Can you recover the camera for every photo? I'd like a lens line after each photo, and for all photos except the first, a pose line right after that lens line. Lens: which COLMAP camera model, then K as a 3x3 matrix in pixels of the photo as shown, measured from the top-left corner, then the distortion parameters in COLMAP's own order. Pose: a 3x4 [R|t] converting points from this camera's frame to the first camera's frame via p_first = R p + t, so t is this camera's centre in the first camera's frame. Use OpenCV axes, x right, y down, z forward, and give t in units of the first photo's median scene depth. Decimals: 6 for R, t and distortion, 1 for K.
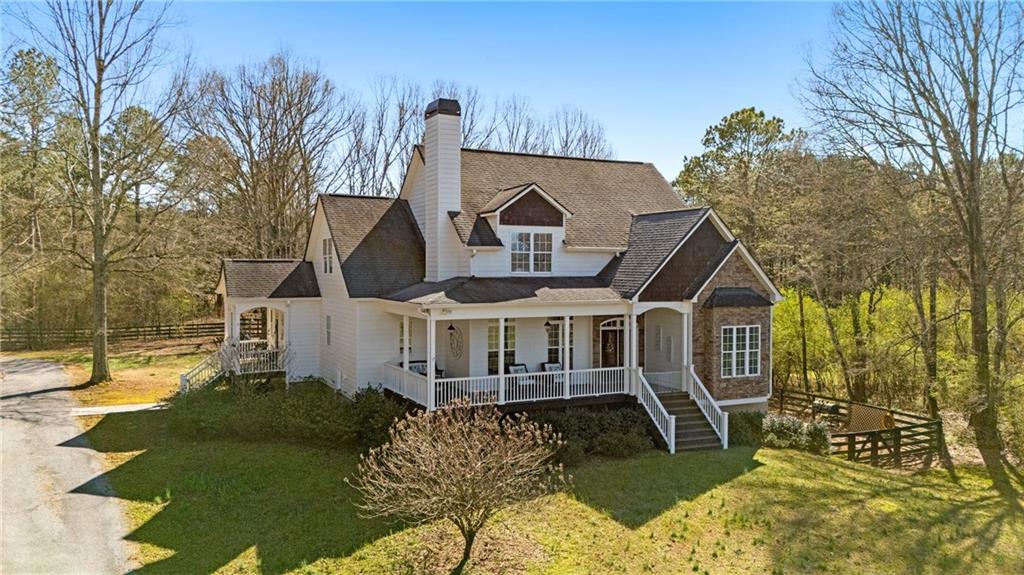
lens RADIAL K [[691.9, 0, 443.4], [0, 691.9, 285.6], [0, 0, 1]] dist [0.008257, -0.003128]
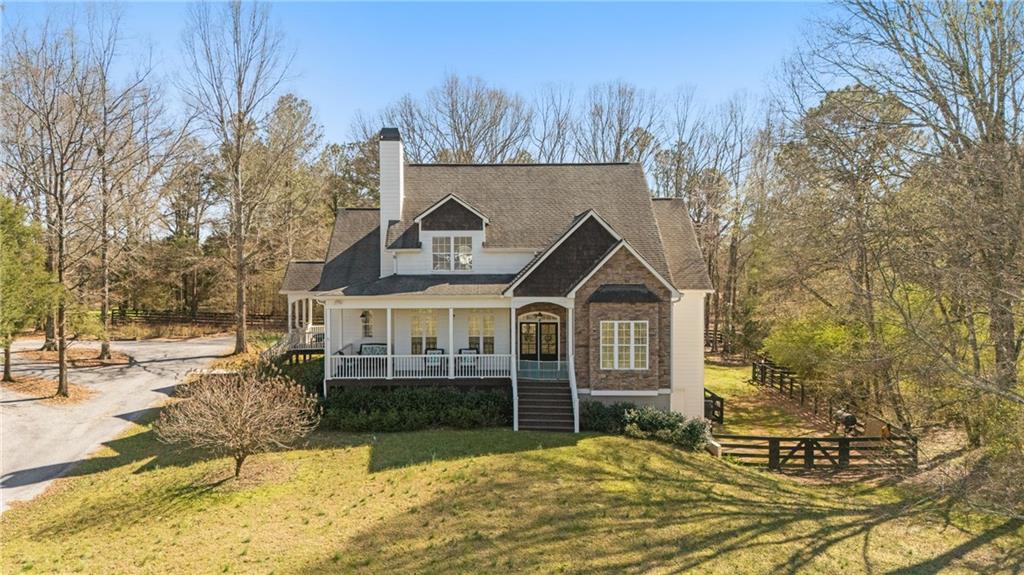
lens RADIAL K [[691.9, 0, 443.4], [0, 691.9, 285.6], [0, 0, 1]] dist [0.008257, -0.003128]
pose [[0.910194, 0.006545, -0.414131, 0.616057], [-0.005440, 0.999978, 0.003847, 0.002086], [0.414147, -0.001248, 0.910209, -0.066753]]
